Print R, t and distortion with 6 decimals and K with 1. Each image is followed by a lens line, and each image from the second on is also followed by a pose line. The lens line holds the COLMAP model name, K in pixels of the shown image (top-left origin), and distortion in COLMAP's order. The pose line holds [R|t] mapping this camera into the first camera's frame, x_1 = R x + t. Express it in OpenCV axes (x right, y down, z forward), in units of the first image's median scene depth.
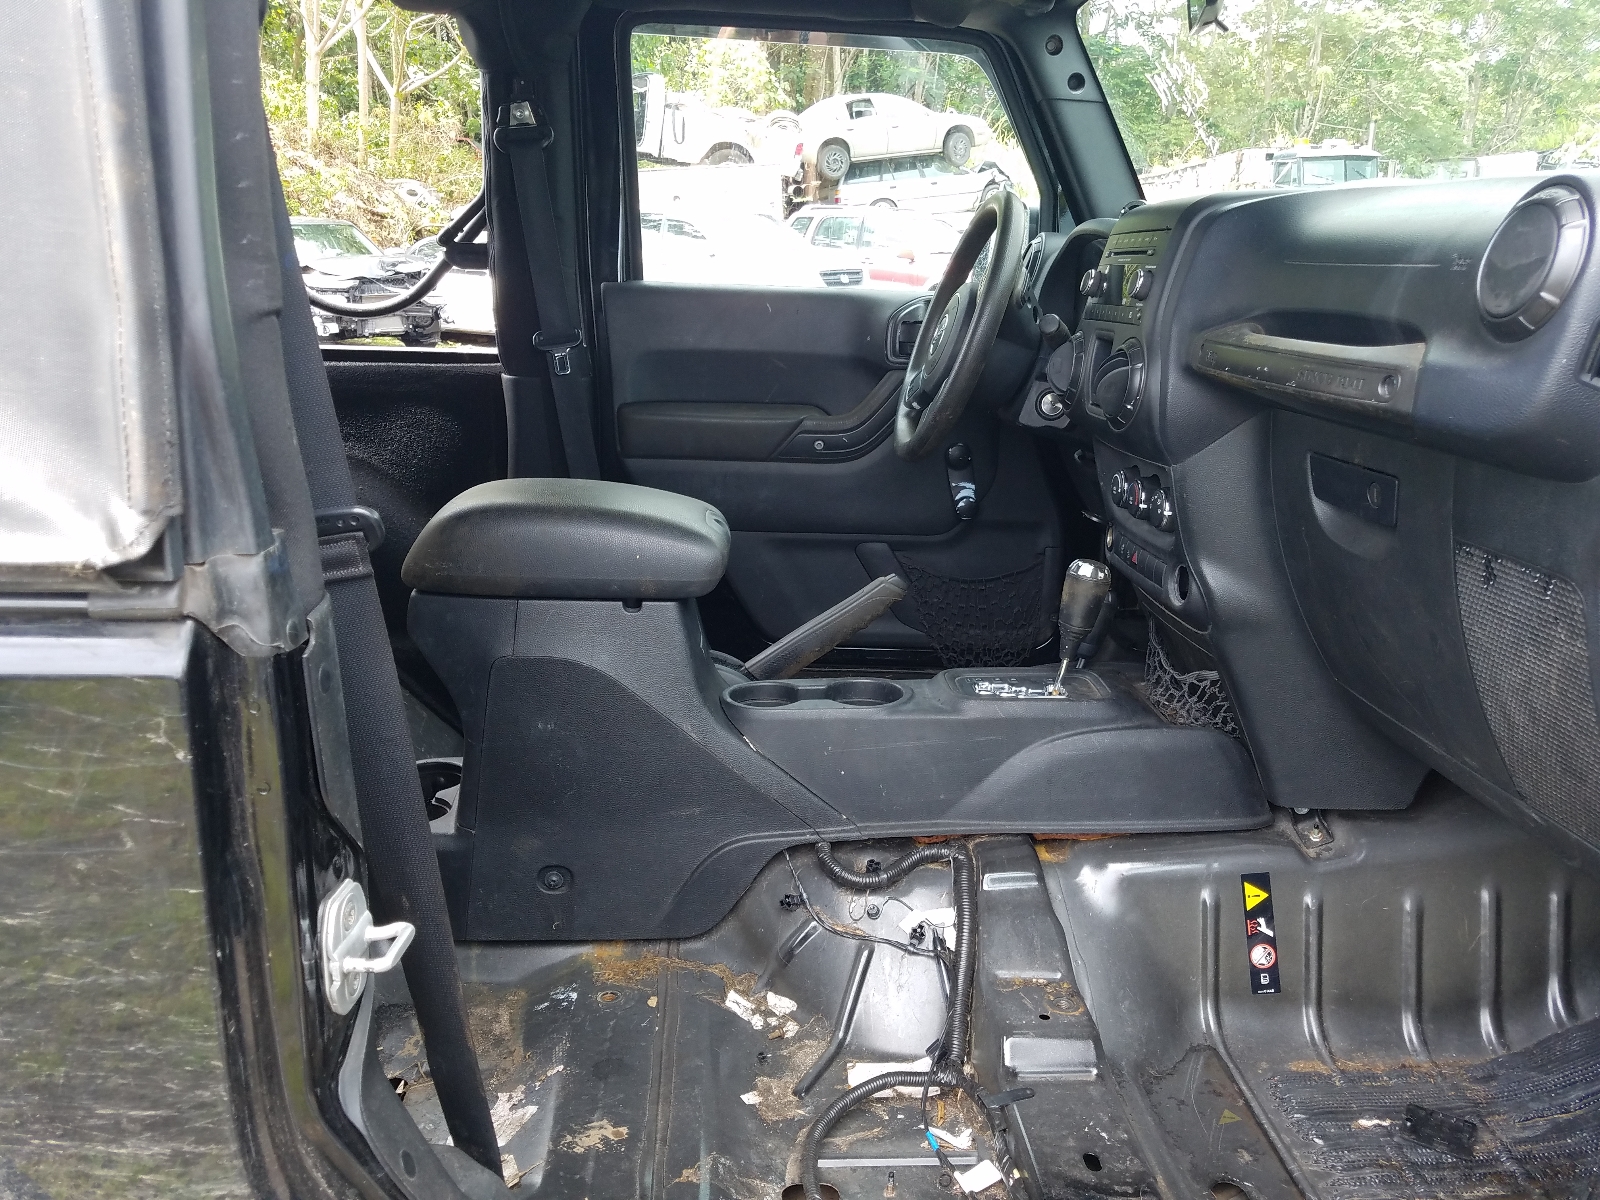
lens RADIAL K [[1254.1, 0, 781.4], [0, 1254.1, 596.2], [0, 0, 1]] dist [-0.006032, -0.006494]
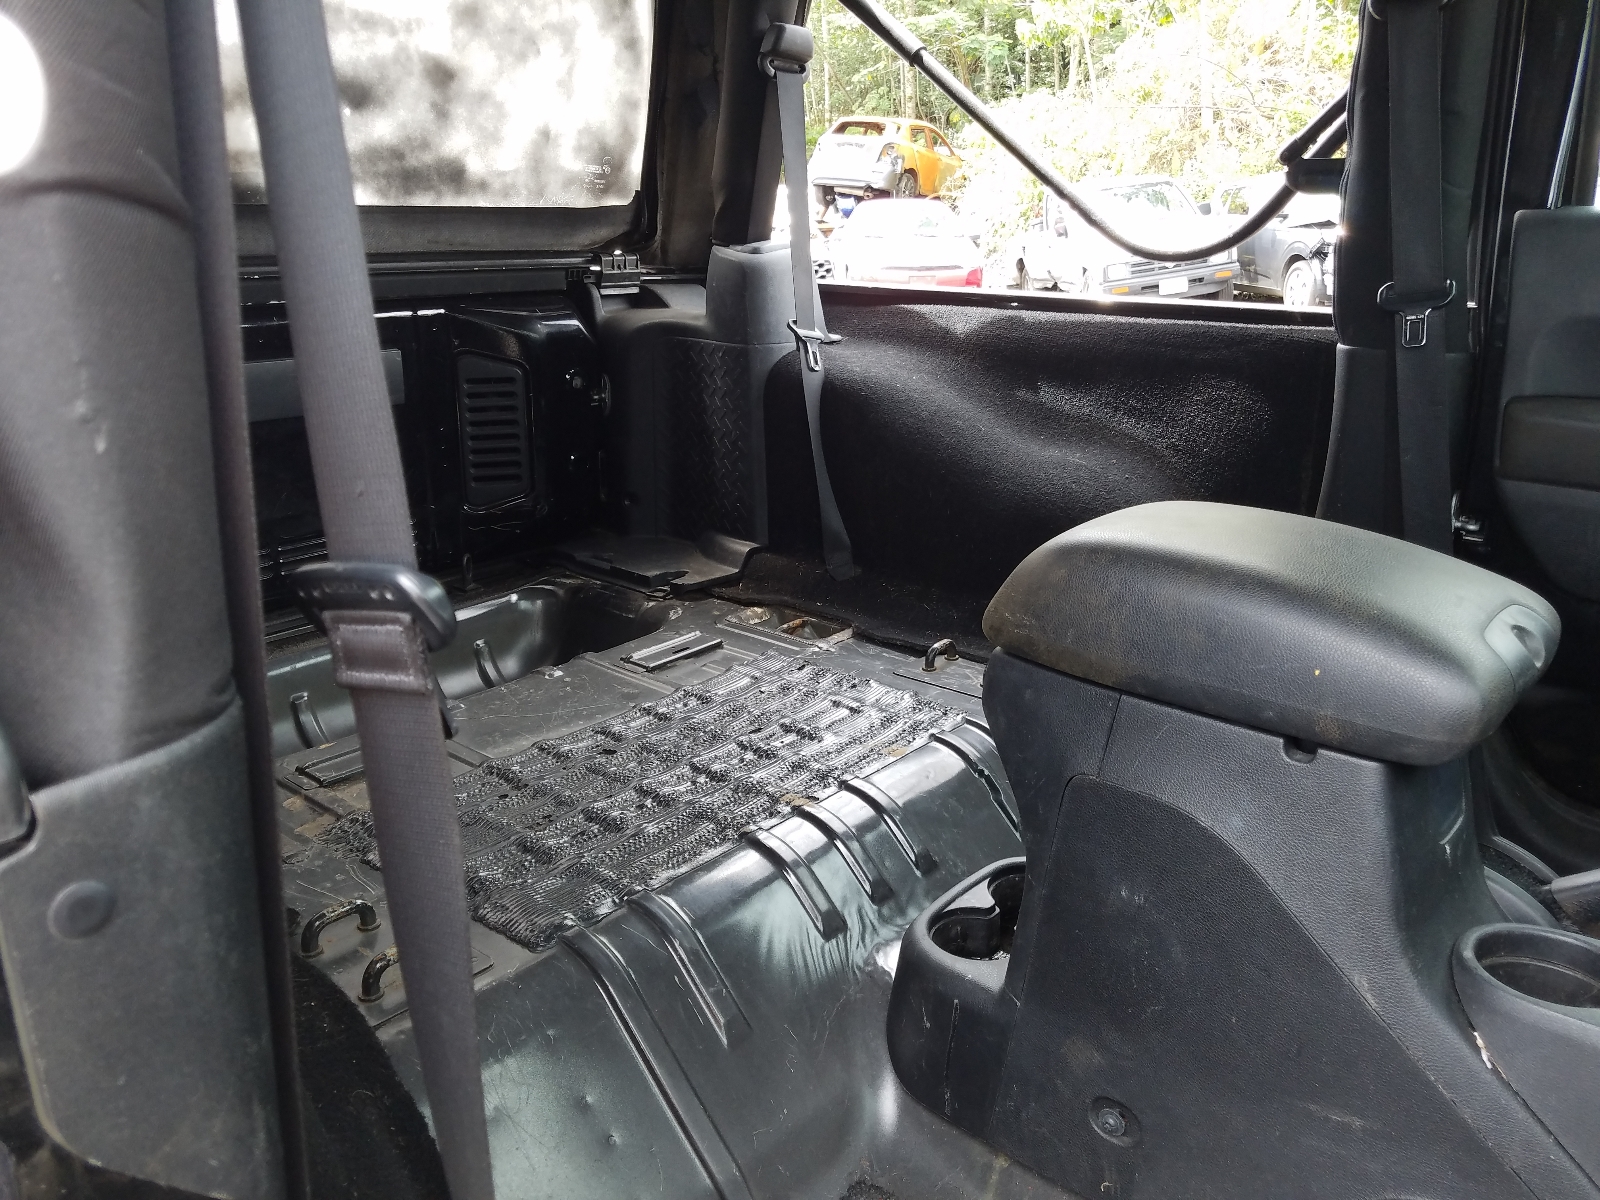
lens RADIAL K [[1254.1, 0, 781.4], [0, 1254.1, 596.2], [0, 0, 1]] dist [-0.006032, -0.006494]
pose [[0.721003, 0.182288, -0.668526, 0.077557], [-0.161621, 0.982407, 0.093567, -0.072869], [0.673820, 0.040586, 0.737780, 0.380725]]
